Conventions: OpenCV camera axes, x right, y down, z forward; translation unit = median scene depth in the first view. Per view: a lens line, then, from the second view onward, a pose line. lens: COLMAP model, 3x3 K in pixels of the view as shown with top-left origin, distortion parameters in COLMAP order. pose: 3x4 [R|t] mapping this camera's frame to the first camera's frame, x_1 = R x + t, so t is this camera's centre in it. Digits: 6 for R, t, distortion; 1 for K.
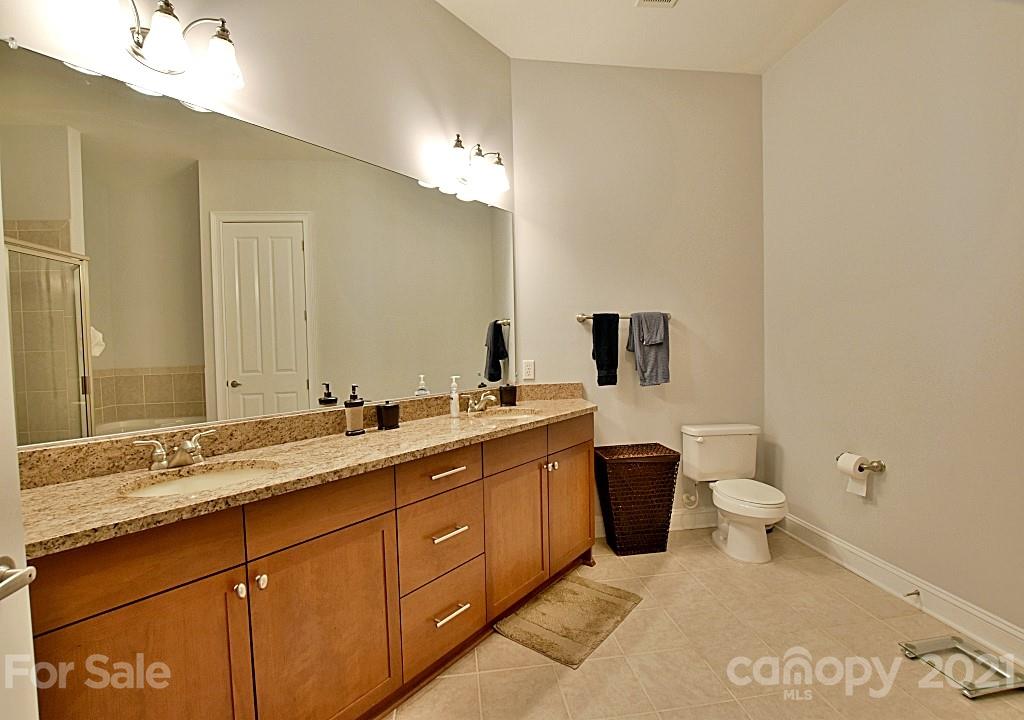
lens RADIAL K [[464.3, 0, 515.0], [0, 464.3, 363.9], [0, 0, 1]] dist [-0.033703, 0.006303]
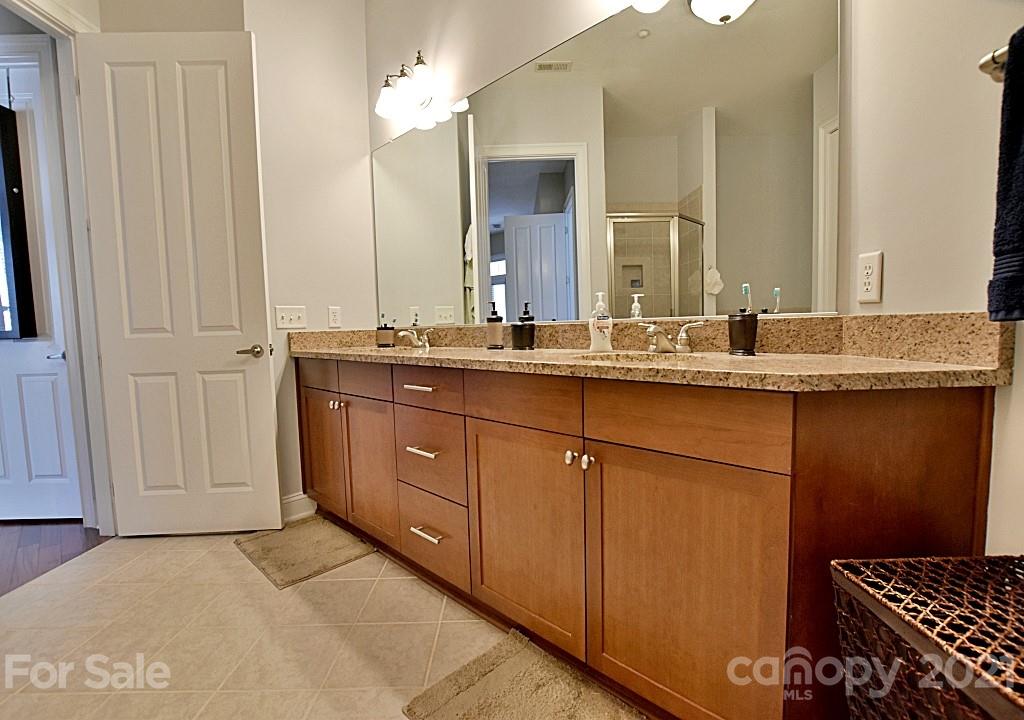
lens RADIAL K [[464.3, 0, 515.1], [0, 464.3, 357.8], [0, 0, 1]] dist [-0.033703, 0.006303]
pose [[-0.122977, 0.094681, -0.987883, 0.680240], [-0.006179, 0.995346, 0.096165, 0.068342], [0.992390, 0.017931, -0.121819, 1.147036]]
